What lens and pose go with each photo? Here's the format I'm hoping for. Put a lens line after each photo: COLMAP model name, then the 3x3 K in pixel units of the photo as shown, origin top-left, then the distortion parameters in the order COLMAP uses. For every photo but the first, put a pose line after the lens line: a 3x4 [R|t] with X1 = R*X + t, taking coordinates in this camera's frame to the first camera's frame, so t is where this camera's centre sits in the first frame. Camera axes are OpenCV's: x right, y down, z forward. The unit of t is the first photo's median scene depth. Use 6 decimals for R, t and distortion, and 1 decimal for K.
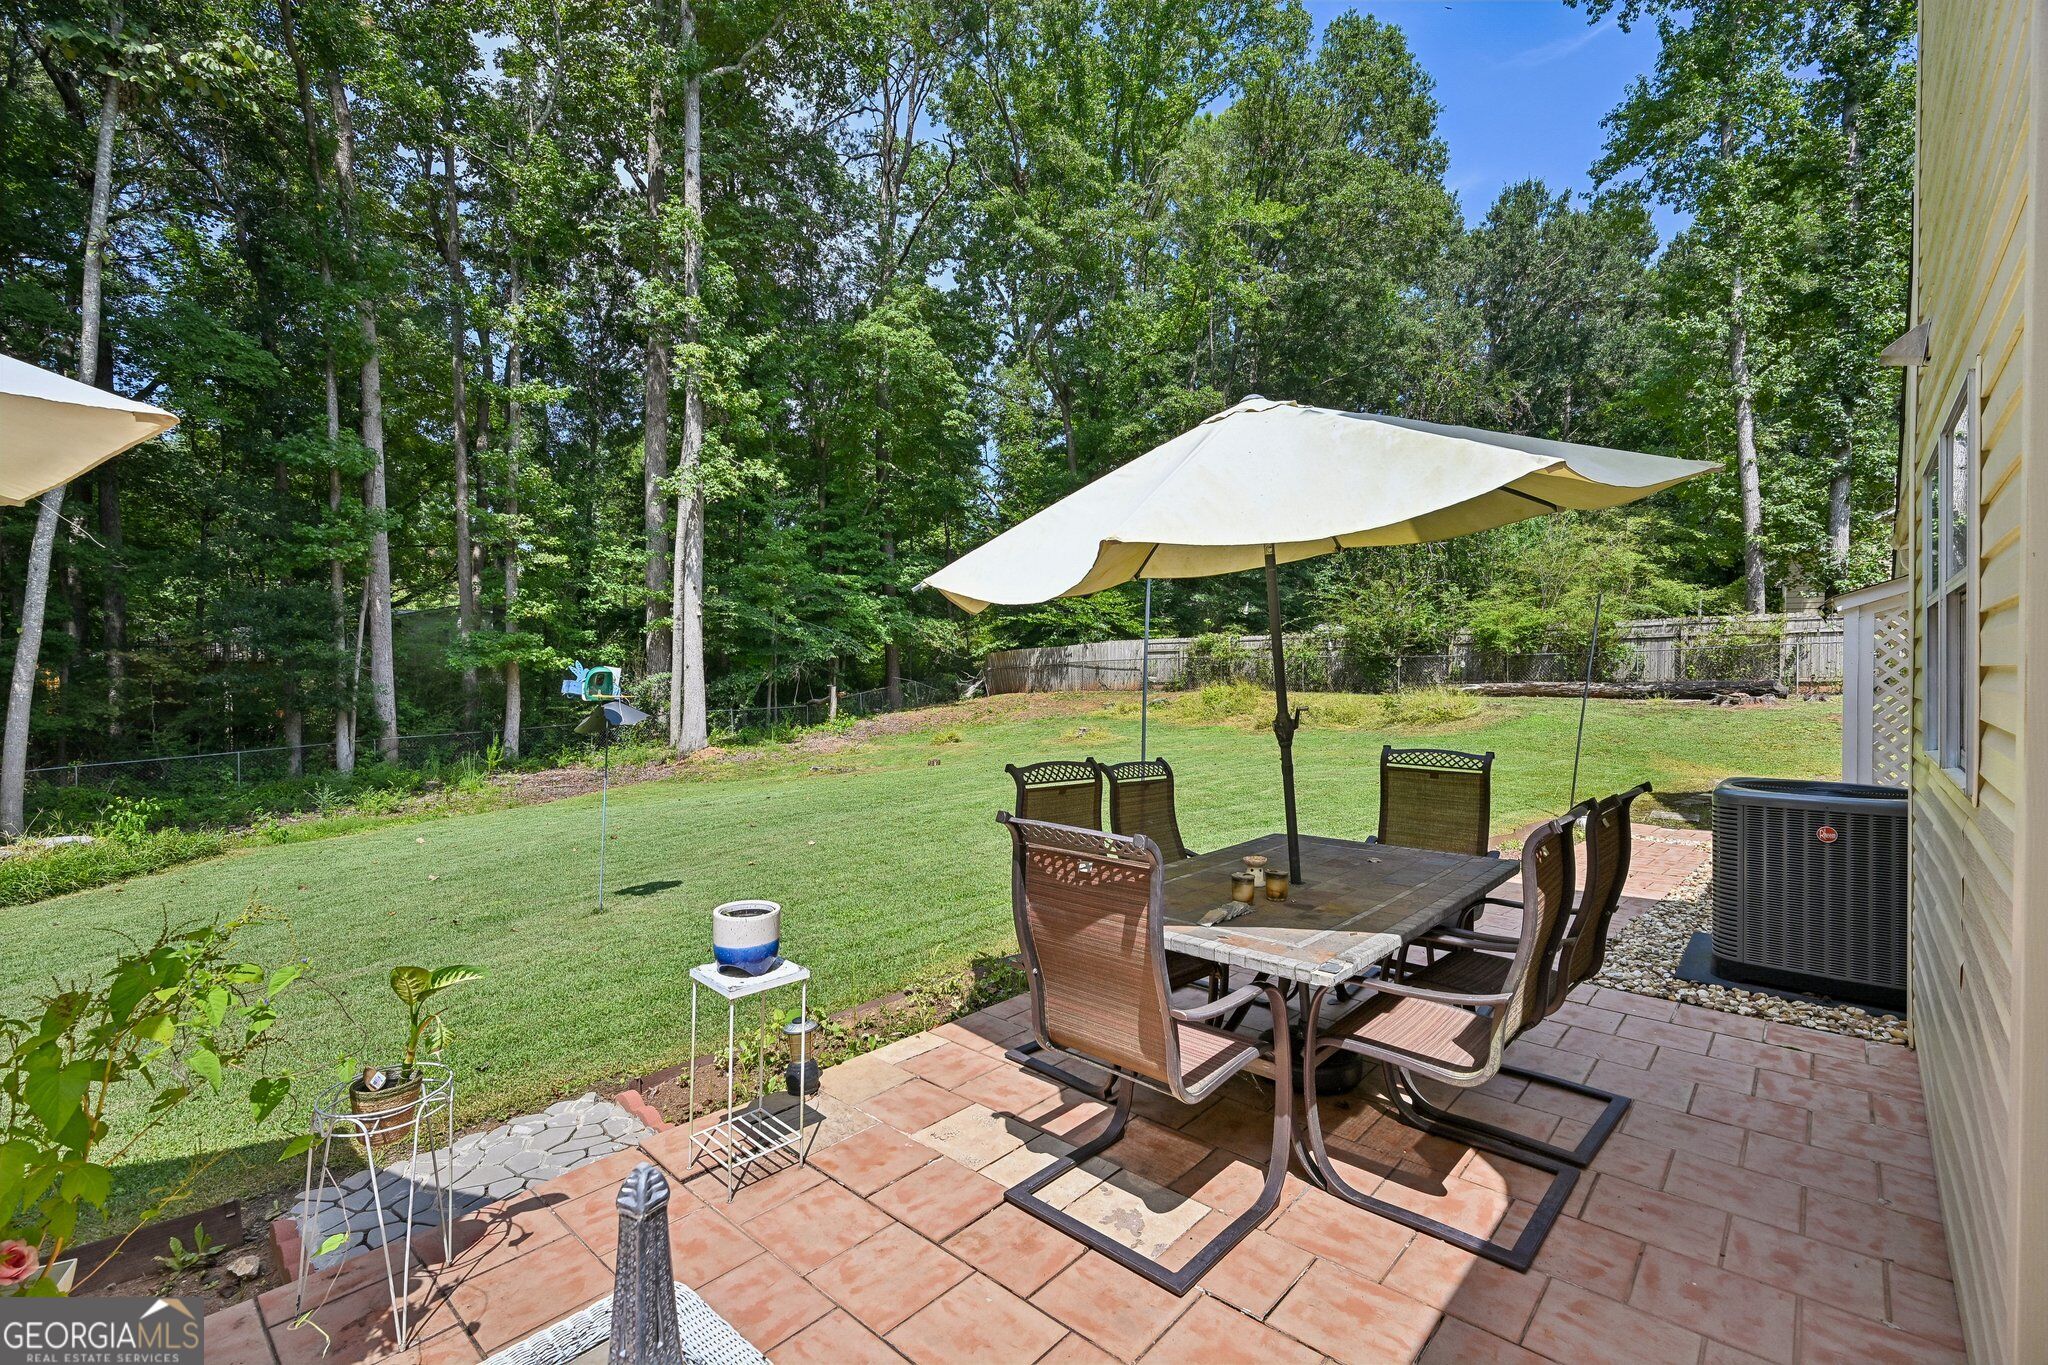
lens RADIAL K [[900.0, 0, 1020.2], [0, 900.0, 680.8], [0, 0, 1]] dist [0.001212, 0.000754]
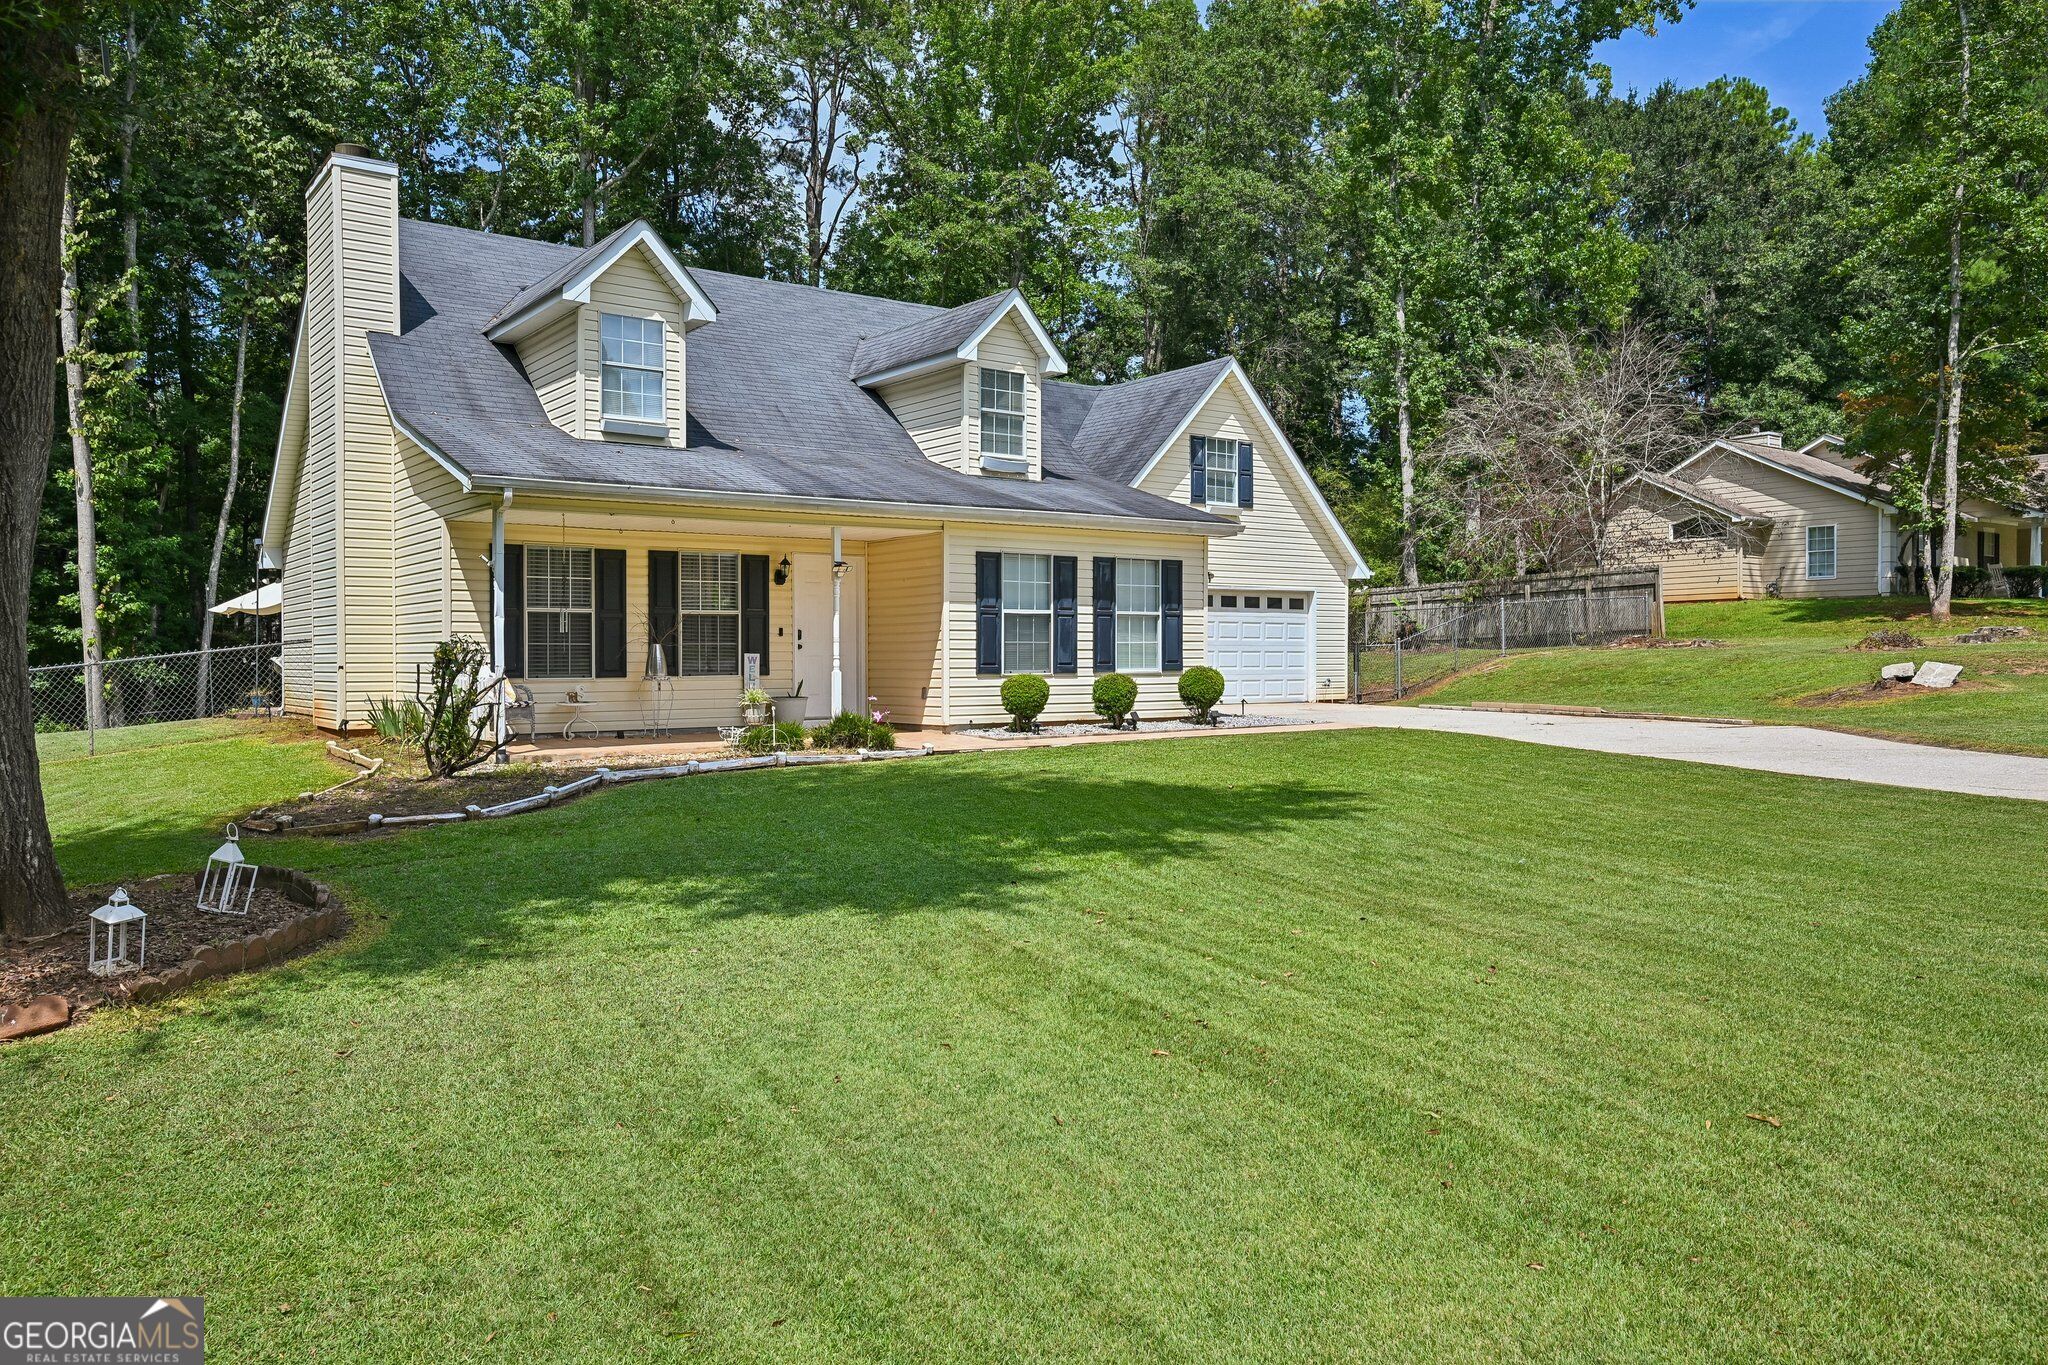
lens RADIAL K [[1455.1, 0, 1017.1], [0, 1455.1, 679.5], [0, 0, 1]] dist [-0.004288, 0.002262]
pose [[0.980079, -0.001832, -0.198601, 0.542852], [0.003281, 0.999970, 0.006966, 0.023460], [0.198582, -0.007479, 0.980056, -0.778179]]
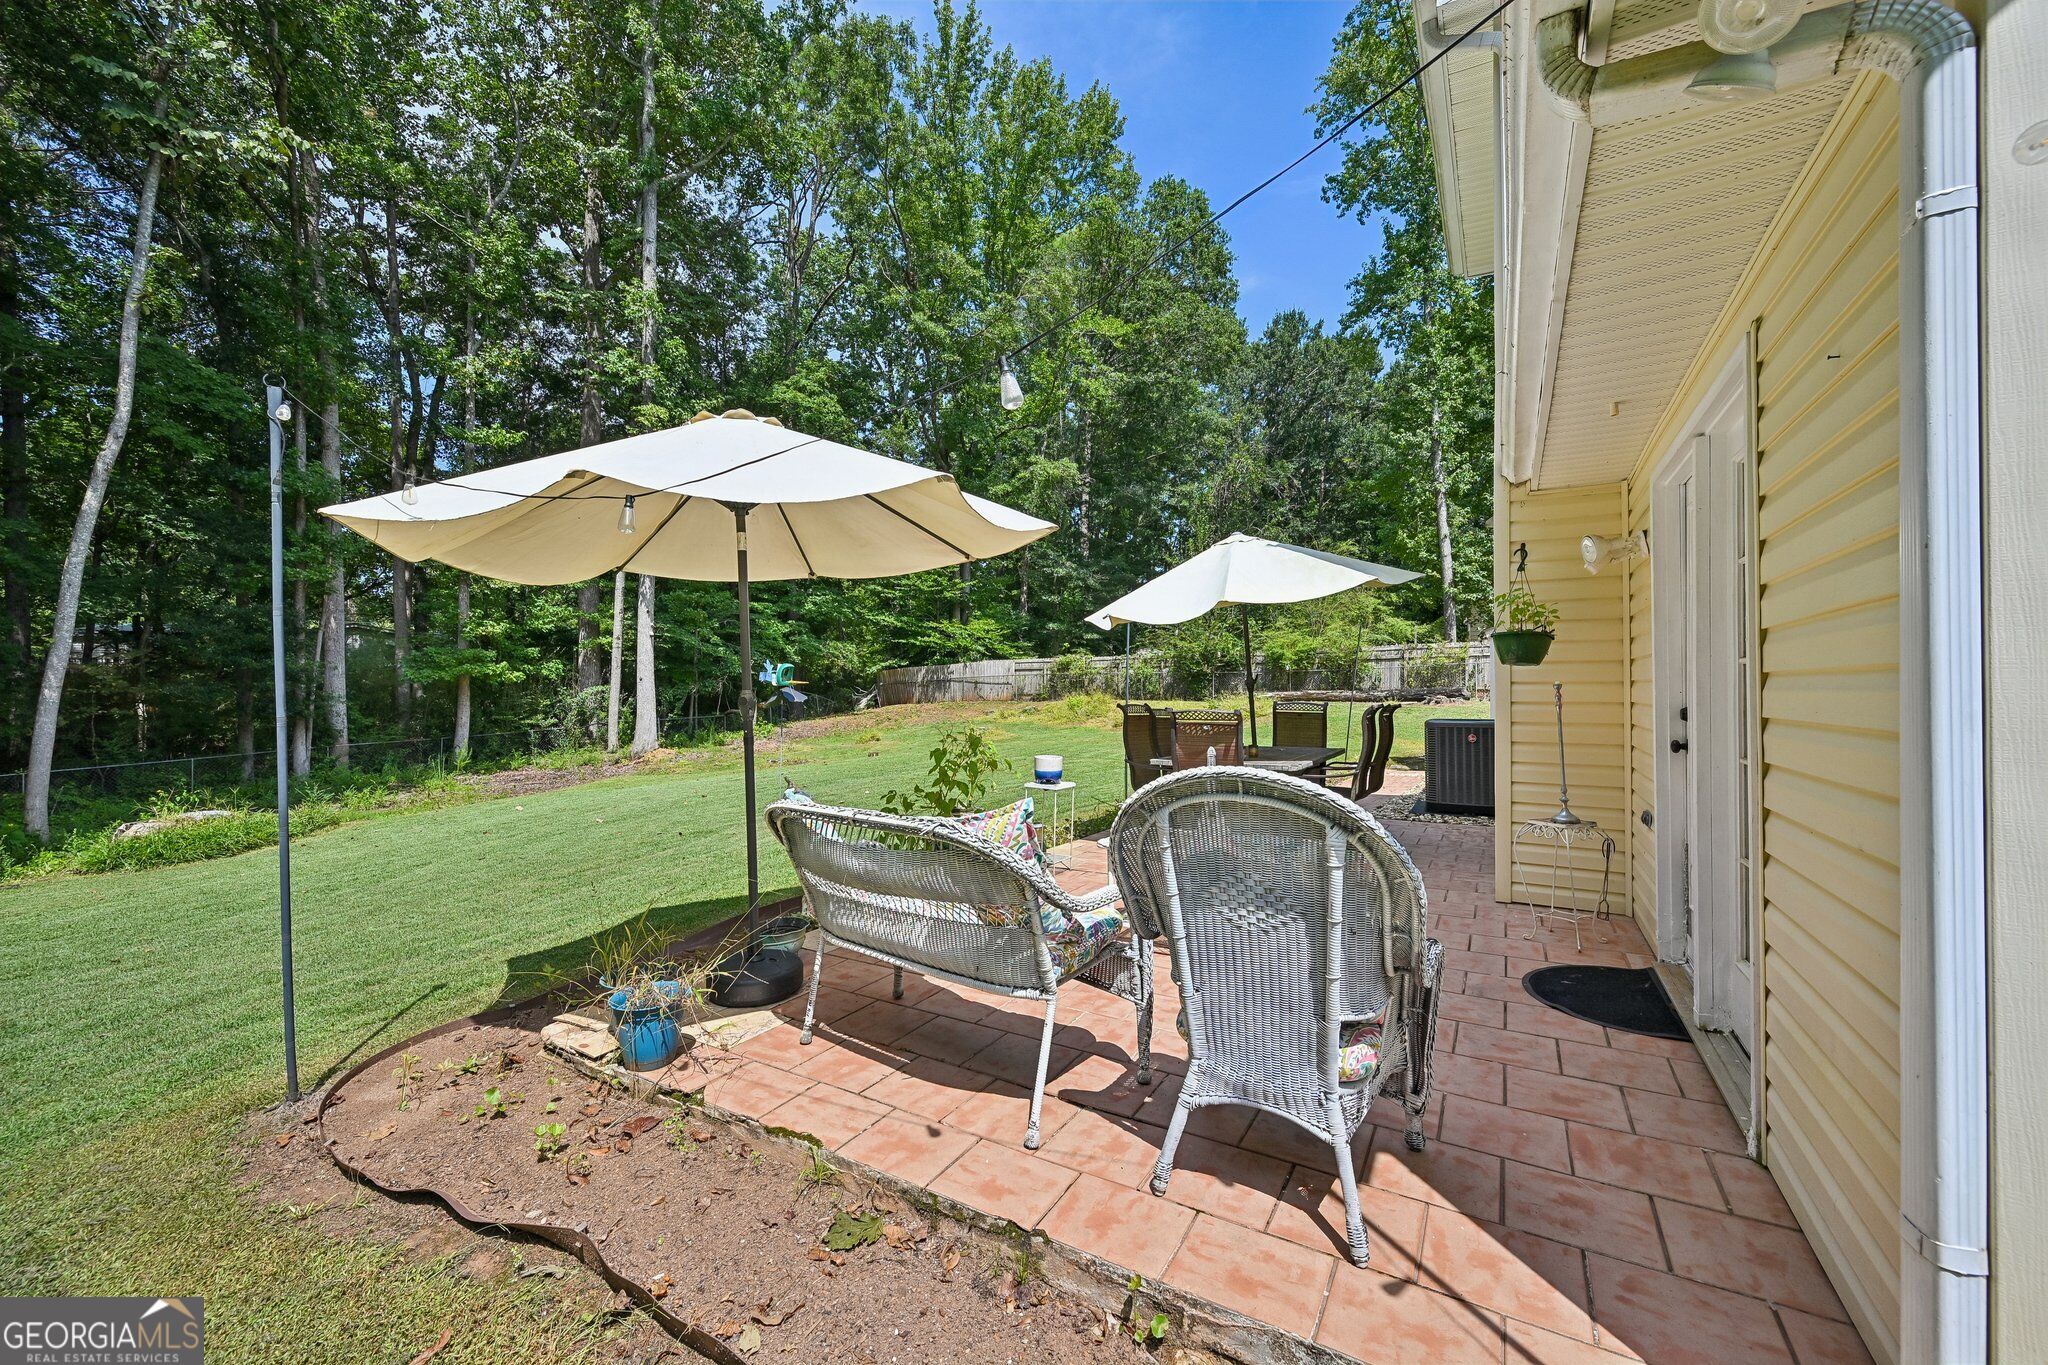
lens RADIAL K [[804.6, 0, 1020.4], [0, 804.6, 682.1], [0, 0, 1]] dist [0.001265, -0.000134]
pose [[0.982008, 0.000455, 0.188838, -0.069707], [0.003697, 0.999759, -0.021633, 0.010142], [-0.188802, 0.021942, 0.981770, -0.090888]]
